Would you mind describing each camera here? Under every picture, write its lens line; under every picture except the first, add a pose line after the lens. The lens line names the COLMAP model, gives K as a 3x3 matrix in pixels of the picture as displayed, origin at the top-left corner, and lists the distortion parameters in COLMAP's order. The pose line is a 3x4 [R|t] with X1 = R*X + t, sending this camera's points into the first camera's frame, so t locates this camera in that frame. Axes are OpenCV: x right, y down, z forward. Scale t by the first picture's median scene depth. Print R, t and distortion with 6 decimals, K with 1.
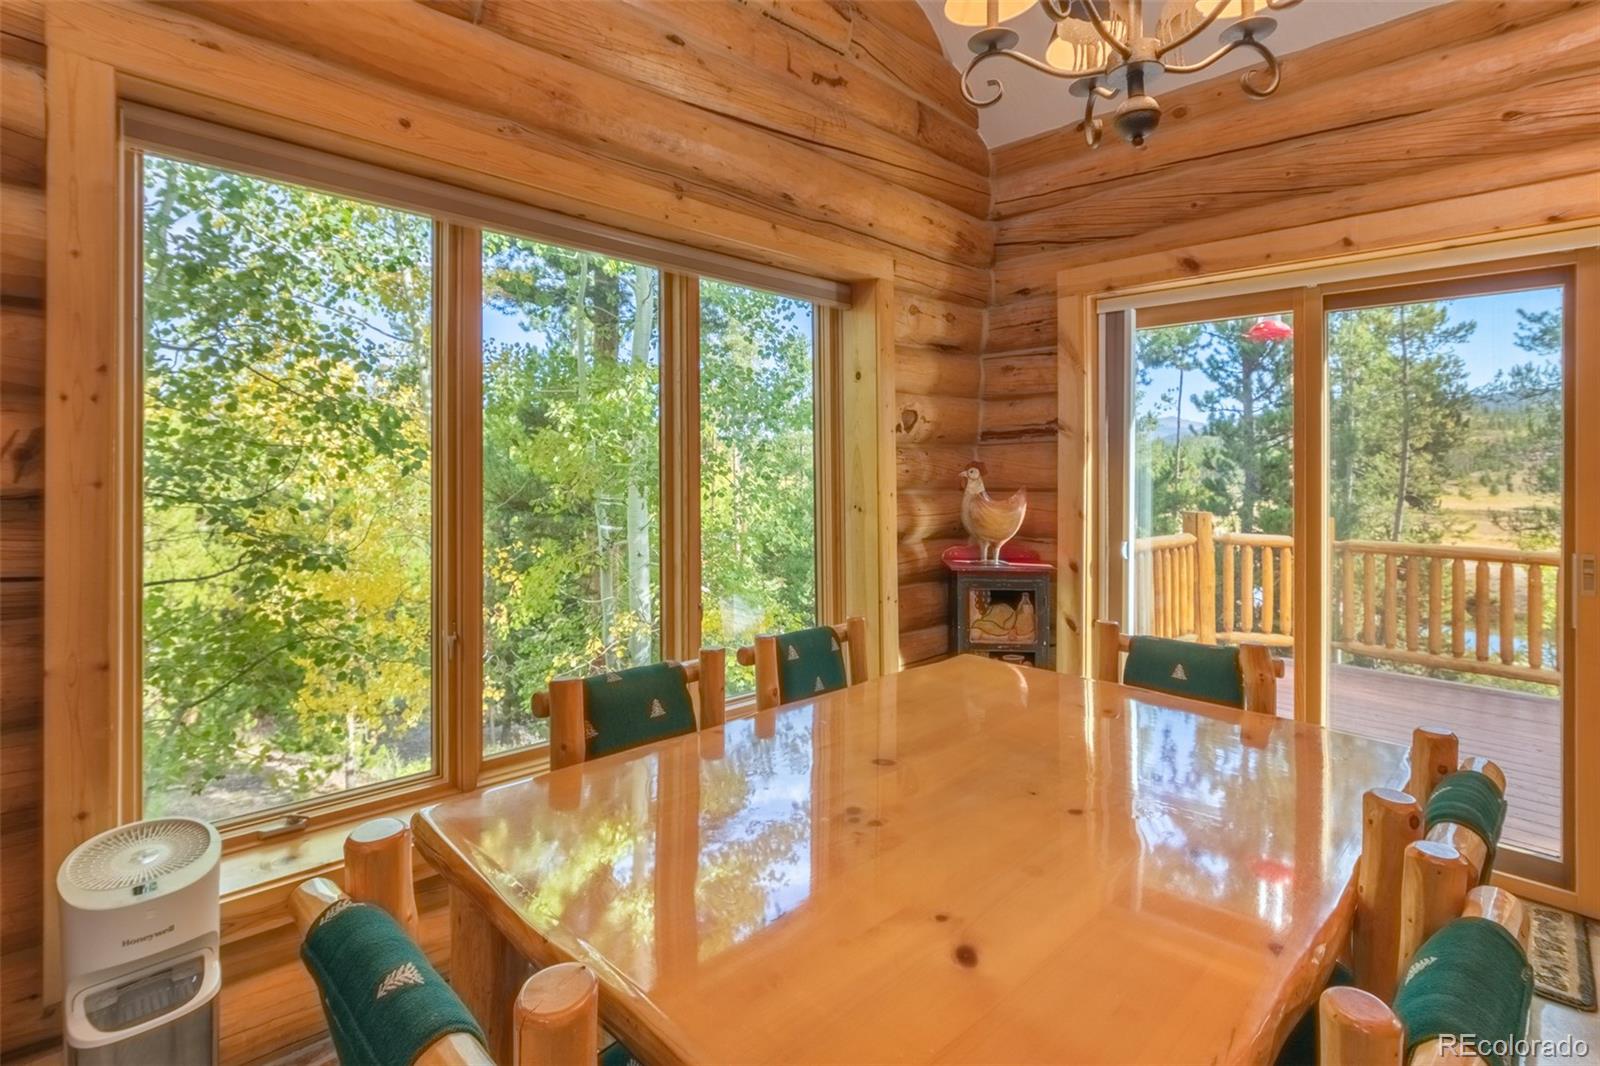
lens RADIAL K [[768.3, 0, 800.1], [0, 768.3, 463.3], [0, 0, 1]] dist [-0.003928, -0.001506]
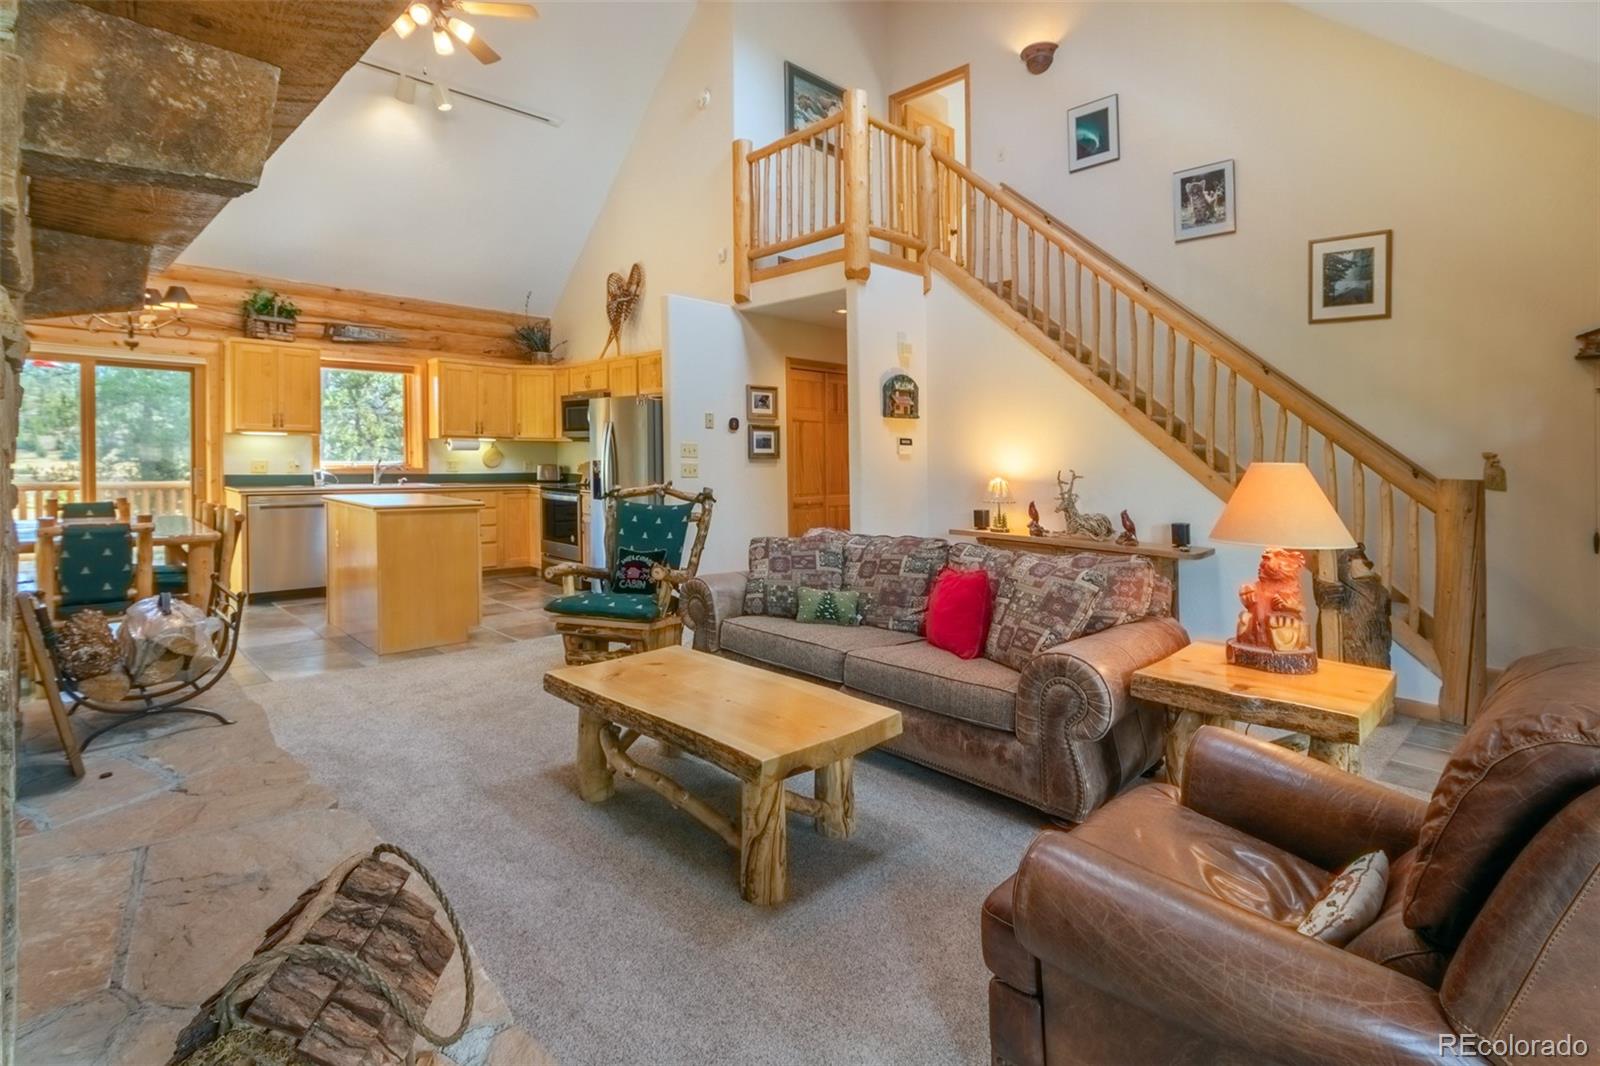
lens RADIAL K [[773.3, 0, 810.0], [0, 773.3, 498.0], [0, 0, 1]] dist [-0.002677, -0.001549]
pose [[-0.003574, -0.064886, 0.997886, -1.359058], [-0.028155, 0.997504, 0.064760, -0.015358], [-0.999597, -0.027864, -0.005392, -0.926829]]
